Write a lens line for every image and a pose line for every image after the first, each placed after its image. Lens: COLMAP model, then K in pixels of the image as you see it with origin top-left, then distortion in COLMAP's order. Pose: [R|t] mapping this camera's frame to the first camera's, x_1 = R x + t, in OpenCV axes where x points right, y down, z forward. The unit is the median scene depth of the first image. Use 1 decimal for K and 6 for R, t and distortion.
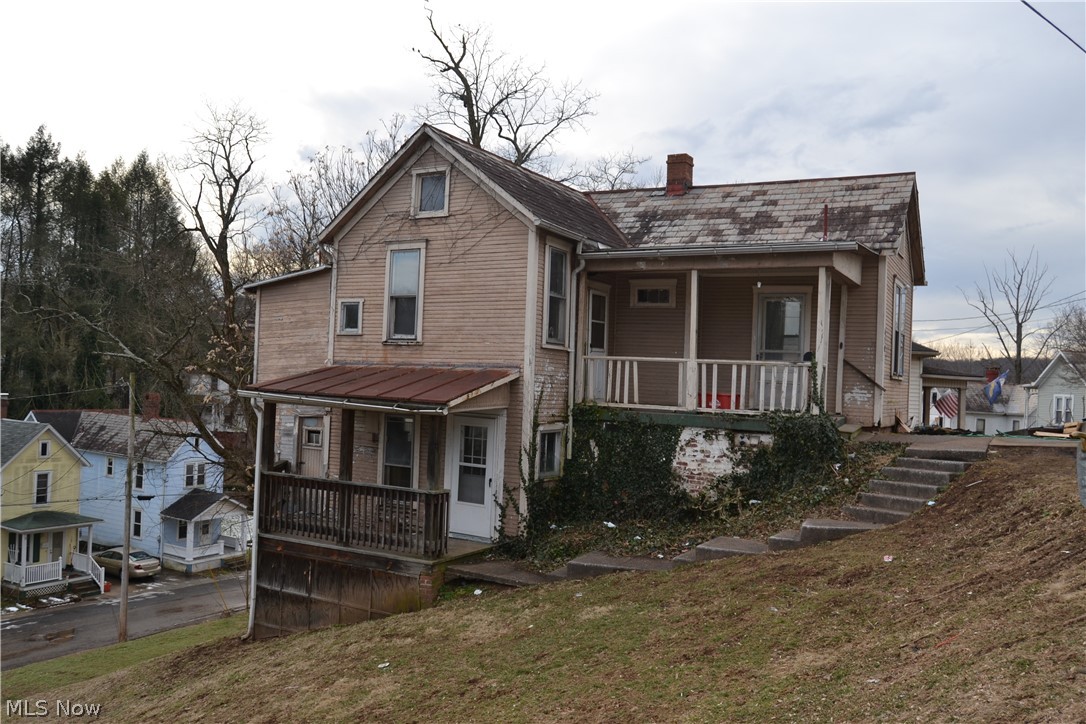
lens RADIAL K [[872.2, 0, 543.0], [0, 872.2, 362.0], [0, 0, 1]] dist [-0.052315, 0.001085]
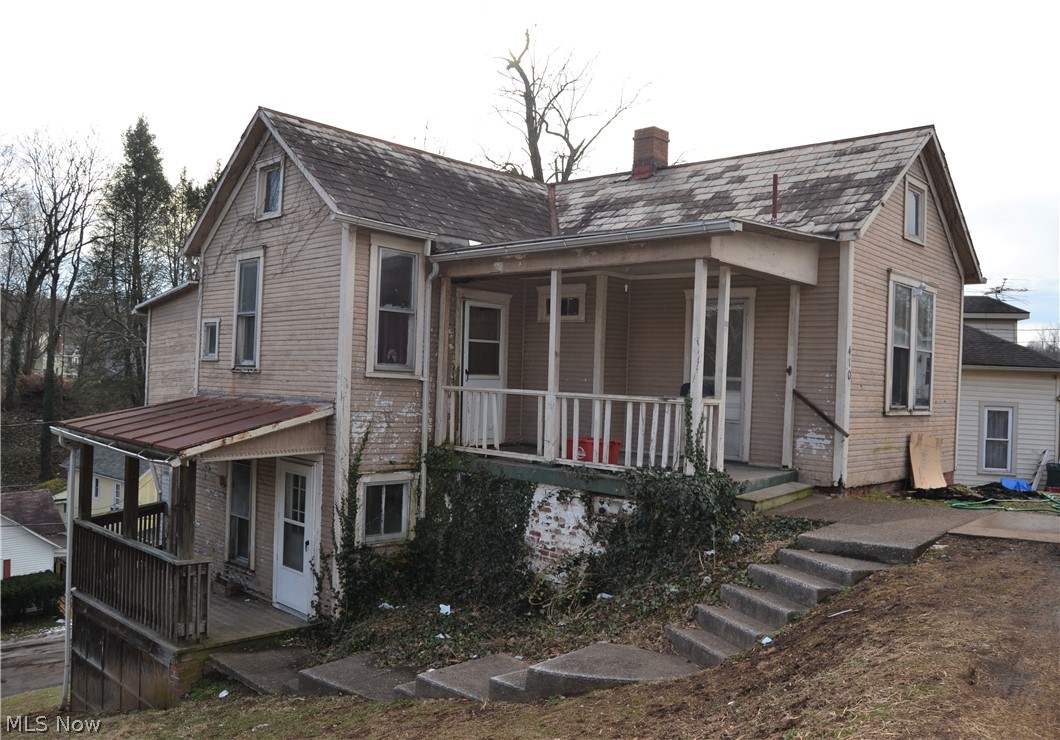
lens RADIAL K [[864.5, 0, 530.0], [0, 864.5, 370.0], [0, 0, 1]] dist [-0.077357, 0.048893]
pose [[0.970386, -0.006016, -0.241485, 0.324055], [0.004884, 0.999974, -0.005286, -0.017616], [0.241511, 0.003950, 0.970390, 0.280810]]
